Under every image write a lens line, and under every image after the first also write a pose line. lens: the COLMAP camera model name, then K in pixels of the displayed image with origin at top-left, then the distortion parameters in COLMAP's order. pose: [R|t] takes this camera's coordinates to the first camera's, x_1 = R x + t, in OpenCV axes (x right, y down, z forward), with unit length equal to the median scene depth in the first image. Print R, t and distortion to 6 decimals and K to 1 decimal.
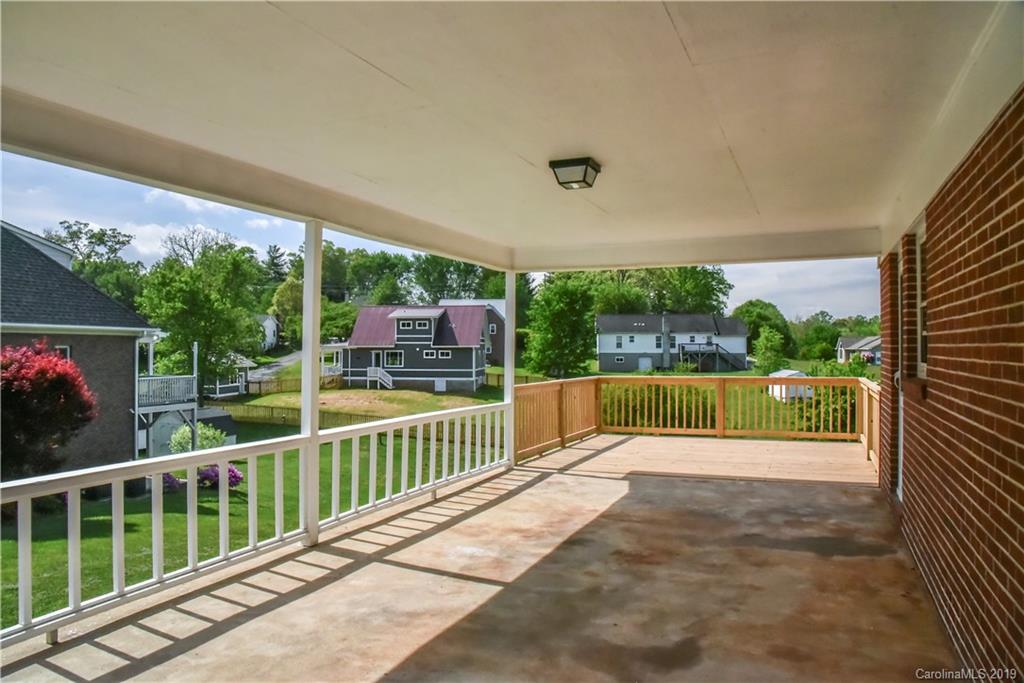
lens RADIAL K [[719.4, 0, 510.4], [0, 719.4, 332.8], [0, 0, 1]] dist [-0.083796, 0.022542]
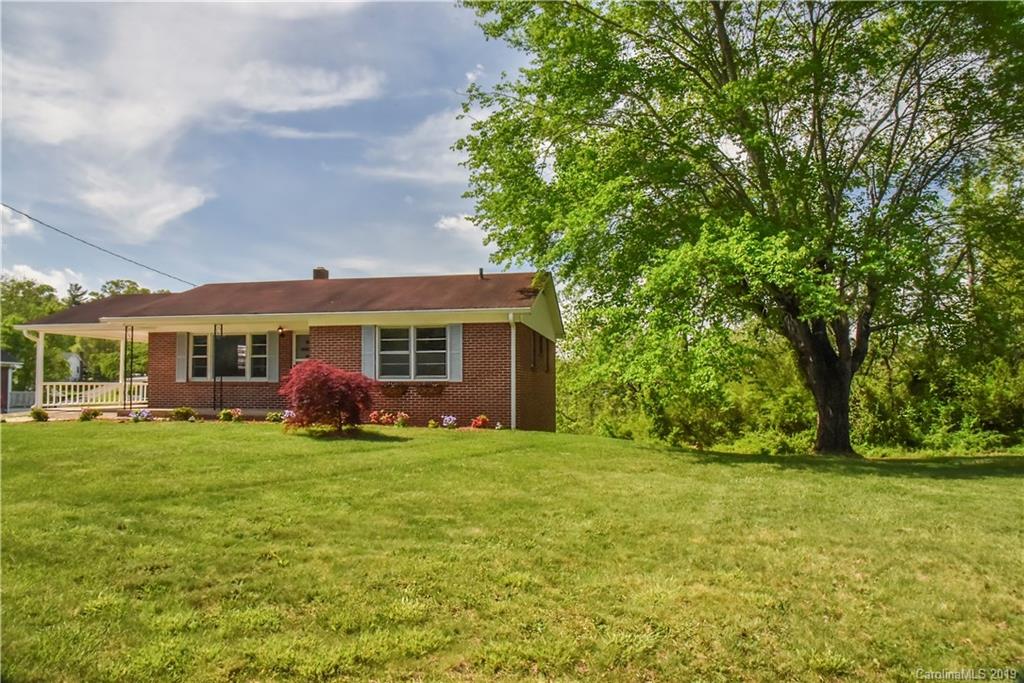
lens RADIAL K [[719.4, 0, 505.7], [0, 719.4, 385.3], [0, 0, 1]] dist [-0.083796, 0.022542]
pose [[0.971914, 0.003308, 0.235313, 0.062785], [-0.007272, 0.999846, 0.015979, 0.003392], [-0.235223, -0.017242, 0.971788, -0.228581]]
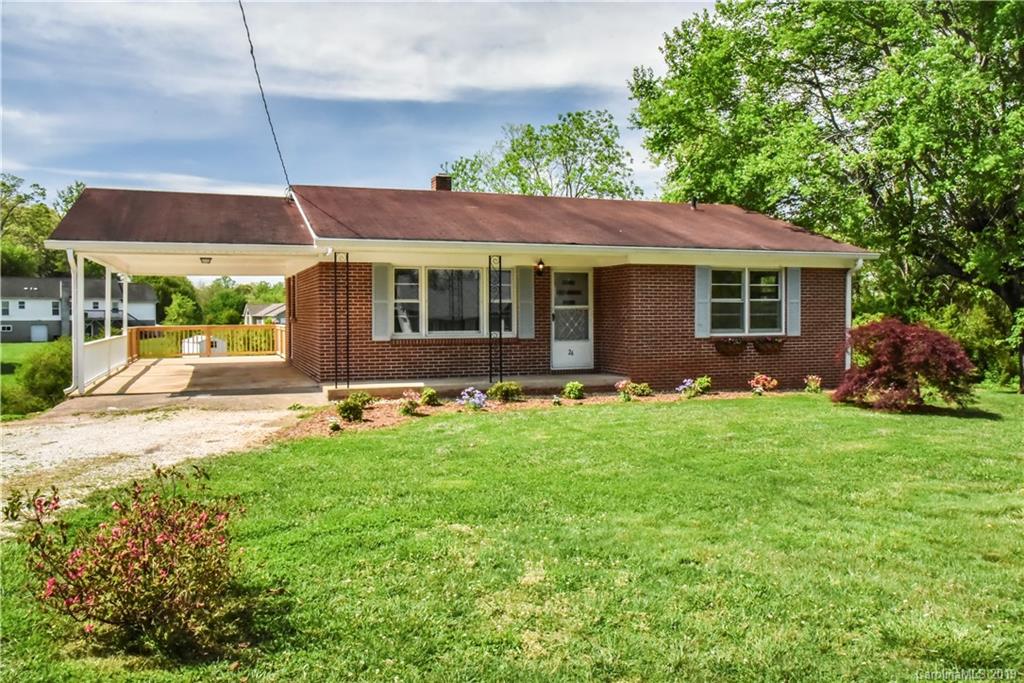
lens RADIAL K [[797.0, 0, 520.0], [0, 797.0, 339.2], [0, 0, 1]] dist [-0.034521, 0.006545]
pose [[0.716598, -0.024471, 0.697057, -0.068984], [-0.010989, 0.998864, 0.046363, -0.001037], [-0.697399, -0.040883, 0.715516, -0.130567]]
